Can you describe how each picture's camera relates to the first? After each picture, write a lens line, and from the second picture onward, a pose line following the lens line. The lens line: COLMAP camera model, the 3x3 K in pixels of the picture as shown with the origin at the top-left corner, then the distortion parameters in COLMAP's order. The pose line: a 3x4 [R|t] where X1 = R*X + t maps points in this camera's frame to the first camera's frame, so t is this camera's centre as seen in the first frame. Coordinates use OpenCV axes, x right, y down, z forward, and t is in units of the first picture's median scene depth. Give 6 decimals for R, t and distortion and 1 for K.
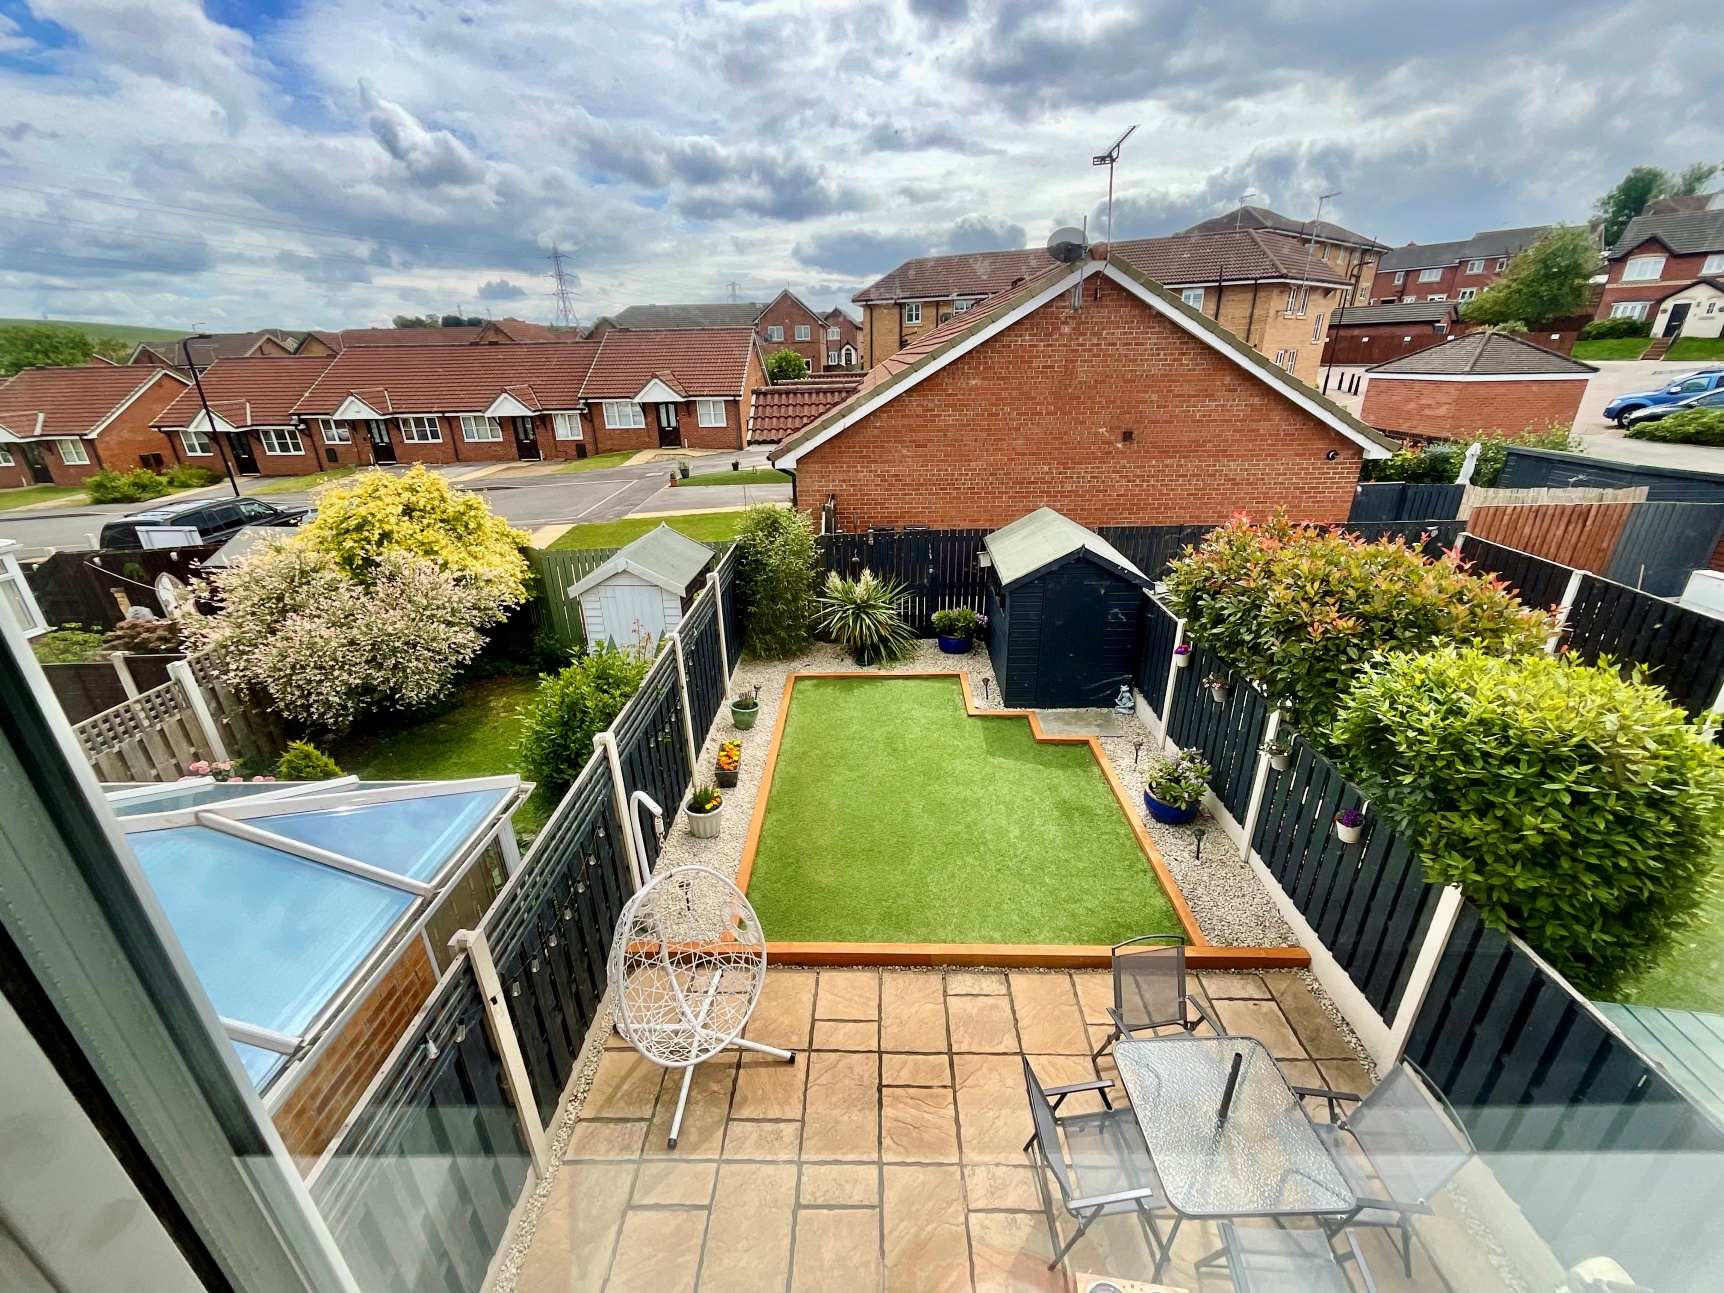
lens RADIAL K [[693.9, 0, 859.2], [0, 693.9, 651.9], [0, 0, 1]] dist [-0.002449, -0.000224]
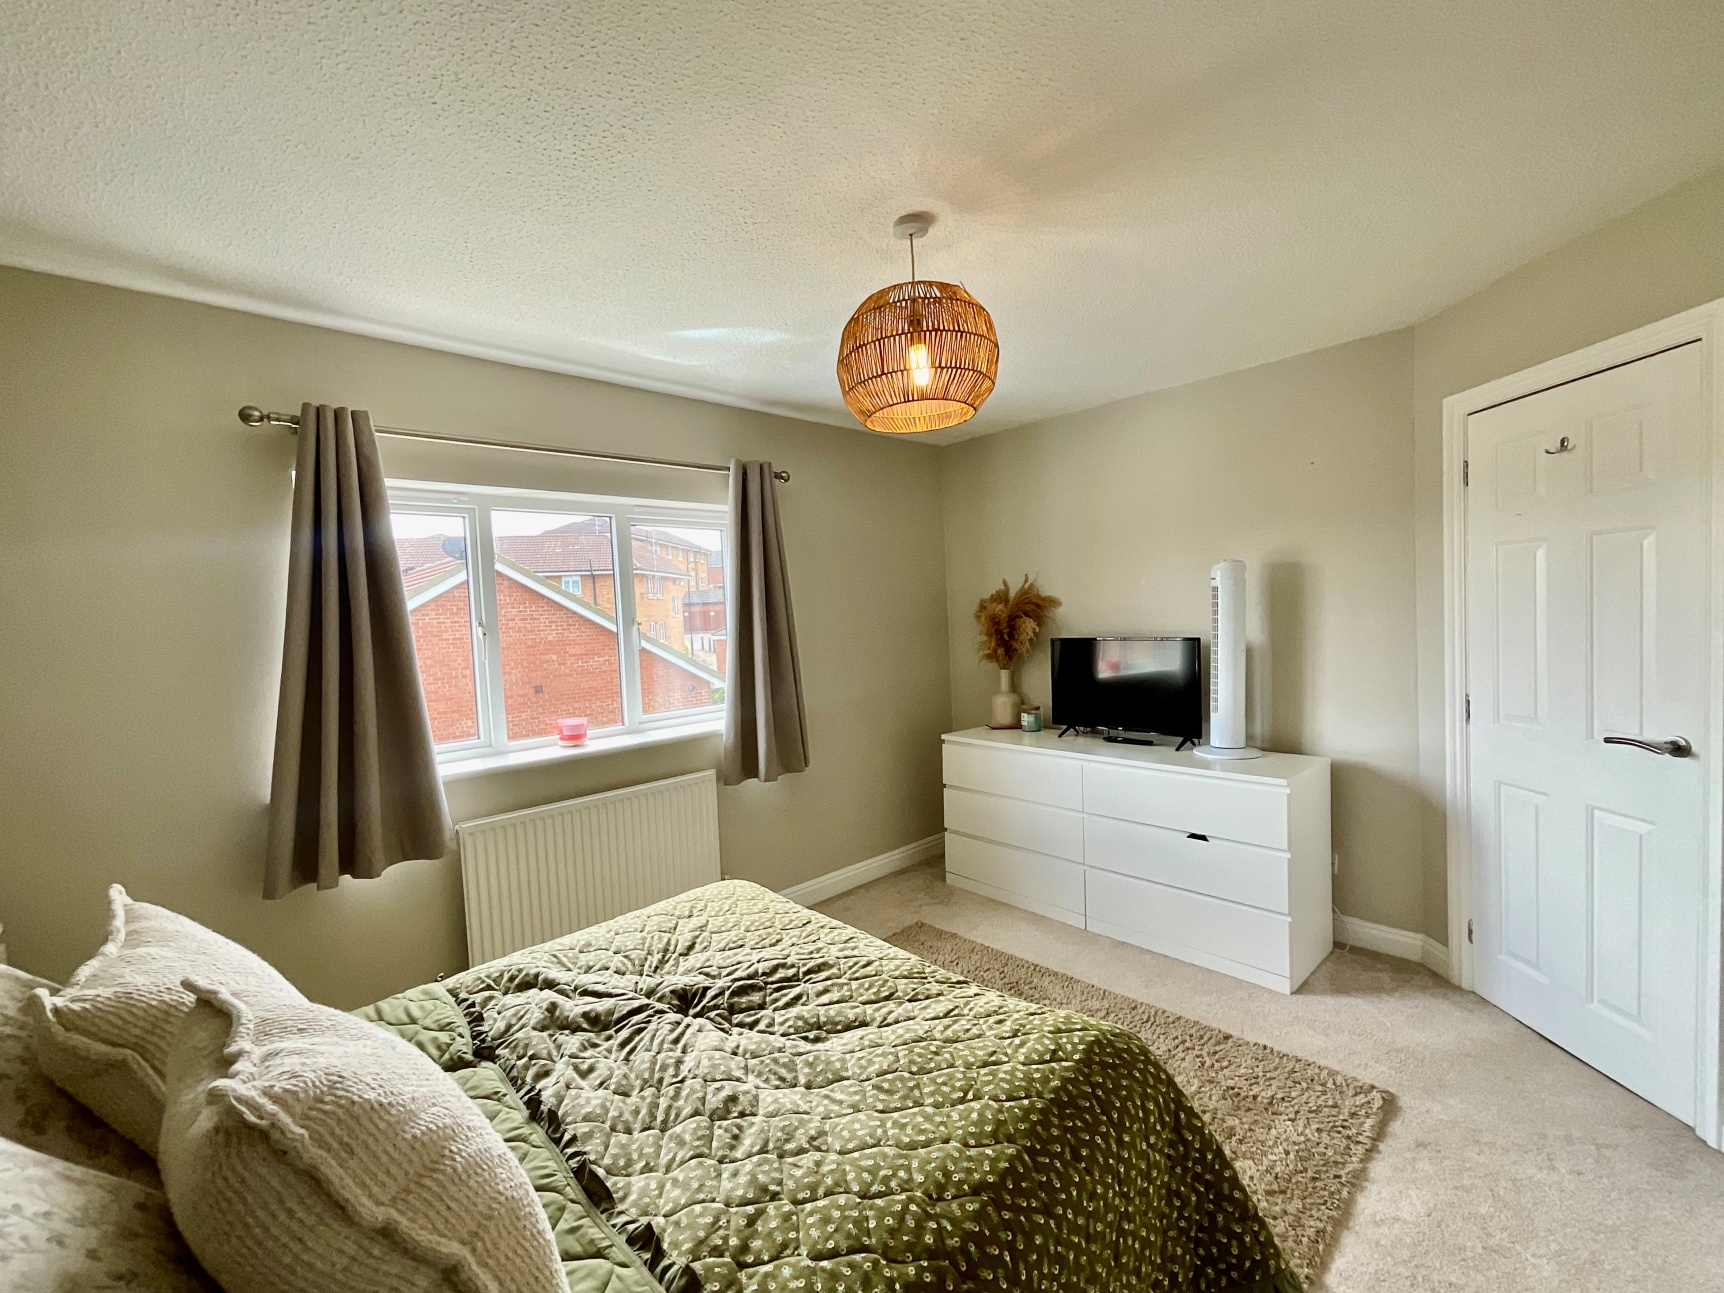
lens RADIAL K [[722.3, 0, 869.5], [0, 722.3, 651.6], [0, 0, 1]] dist [0.001274, 0.000070]
pose [[0.702843, -0.050254, 0.709567, -0.055445], [0.306043, 0.921825, -0.237857, 0.058723], [-0.642144, 0.384335, 0.663279, -0.130709]]
